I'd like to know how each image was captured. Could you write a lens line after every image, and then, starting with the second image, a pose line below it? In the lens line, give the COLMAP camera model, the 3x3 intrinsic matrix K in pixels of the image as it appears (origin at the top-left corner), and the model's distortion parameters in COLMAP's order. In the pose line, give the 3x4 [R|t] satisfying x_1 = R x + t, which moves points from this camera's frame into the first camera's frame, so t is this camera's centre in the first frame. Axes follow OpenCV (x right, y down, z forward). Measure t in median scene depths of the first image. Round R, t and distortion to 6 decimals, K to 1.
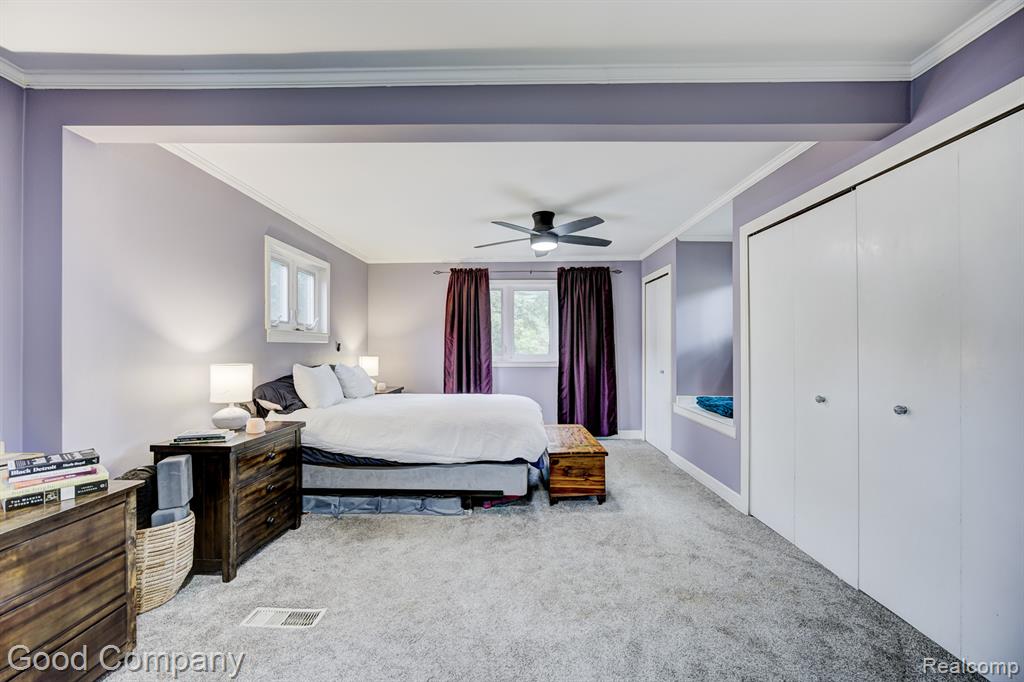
lens RADIAL K [[418.7, 0, 497.5], [0, 418.7, 345.0], [0, 0, 1]] dist [-0.001287, 0.000083]
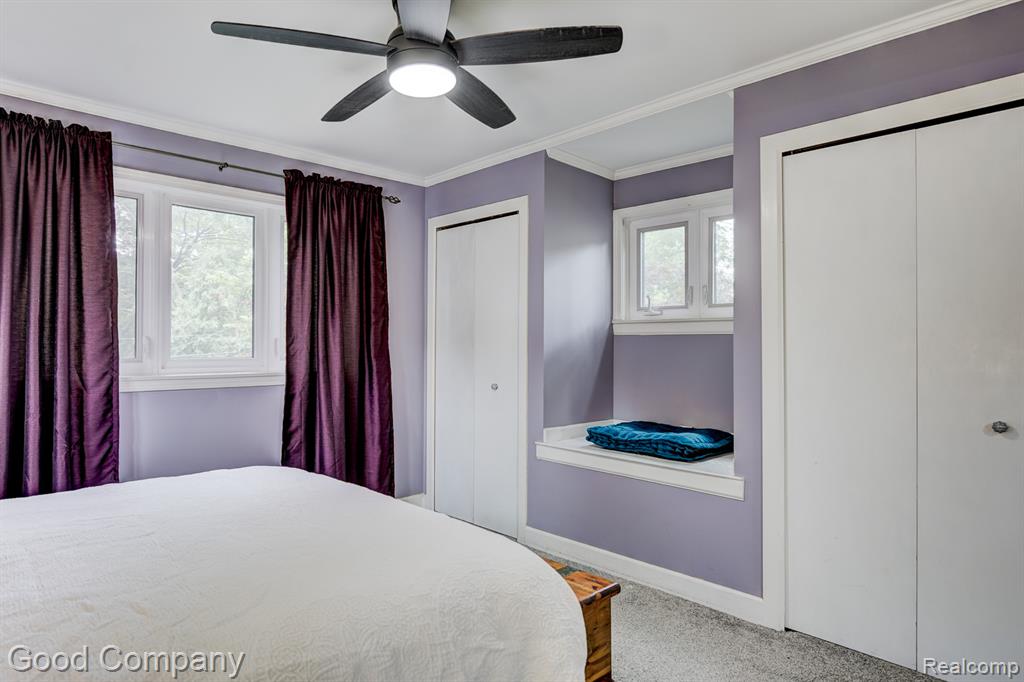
lens RADIAL K [[607.4, 0, 511.0], [0, 607.4, 336.0], [0, 0, 1]] dist [-0.001813, 0.000225]
pose [[0.715635, 0.011270, 0.698384, -0.144548], [-0.007138, 0.999936, -0.008822, 0.003059], [-0.698438, 0.001329, 0.715669, 0.353061]]
